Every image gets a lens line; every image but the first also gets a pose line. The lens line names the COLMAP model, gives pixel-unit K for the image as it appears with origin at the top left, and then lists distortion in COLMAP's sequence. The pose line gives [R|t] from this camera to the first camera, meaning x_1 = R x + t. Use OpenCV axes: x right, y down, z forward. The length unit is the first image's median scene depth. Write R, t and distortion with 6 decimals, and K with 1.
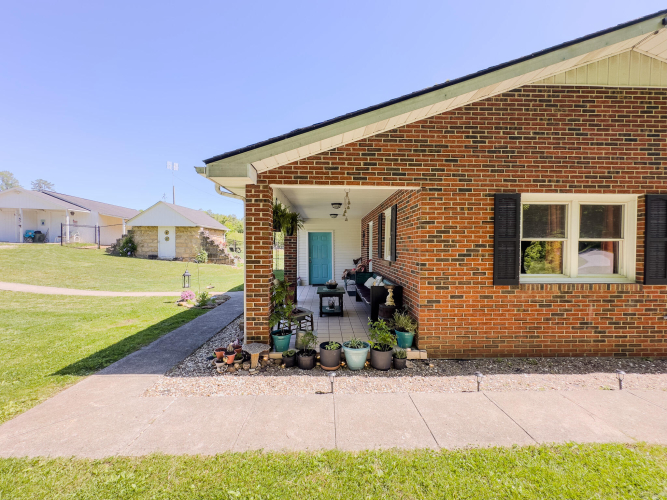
lens RADIAL K [[265.6, 0, 333.0], [0, 265.6, 249.1], [0, 0, 1]] dist [-0.001173, 0.000147]
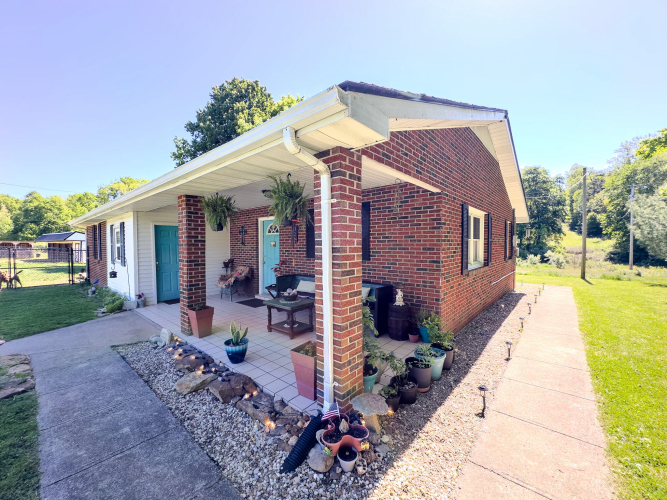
lens RADIAL K [[265.6, 0, 332.2], [0, 265.6, 249.6], [0, 0, 1]] dist [-0.001173, 0.000147]
pose [[0.675607, -0.022549, 0.736917, -0.331101], [0.014919, 0.999746, 0.016913, -0.007665], [-0.737111, -0.000432, 0.675772, 0.252589]]
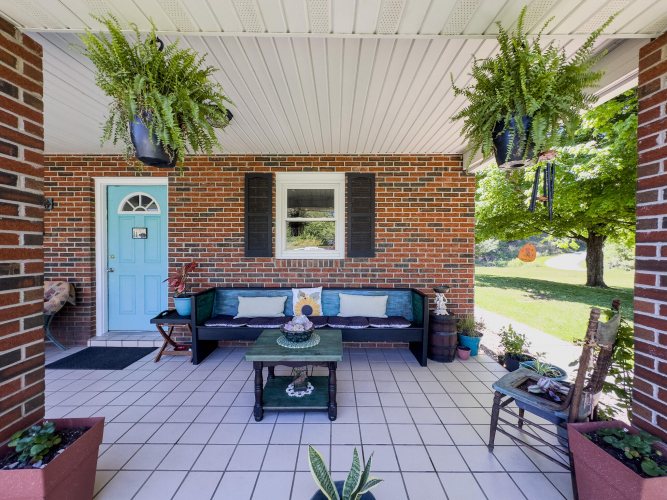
lens RADIAL K [[265.6, 0, 334.3], [0, 265.6, 249.7], [0, 0, 1]] dist [-0.001173, 0.000147]
pose [[0.029603, -0.015798, 0.999437, -0.259810], [0.006734, 0.999856, 0.015606, 0.008419], [-0.999539, 0.006268, 0.029705, 0.622399]]
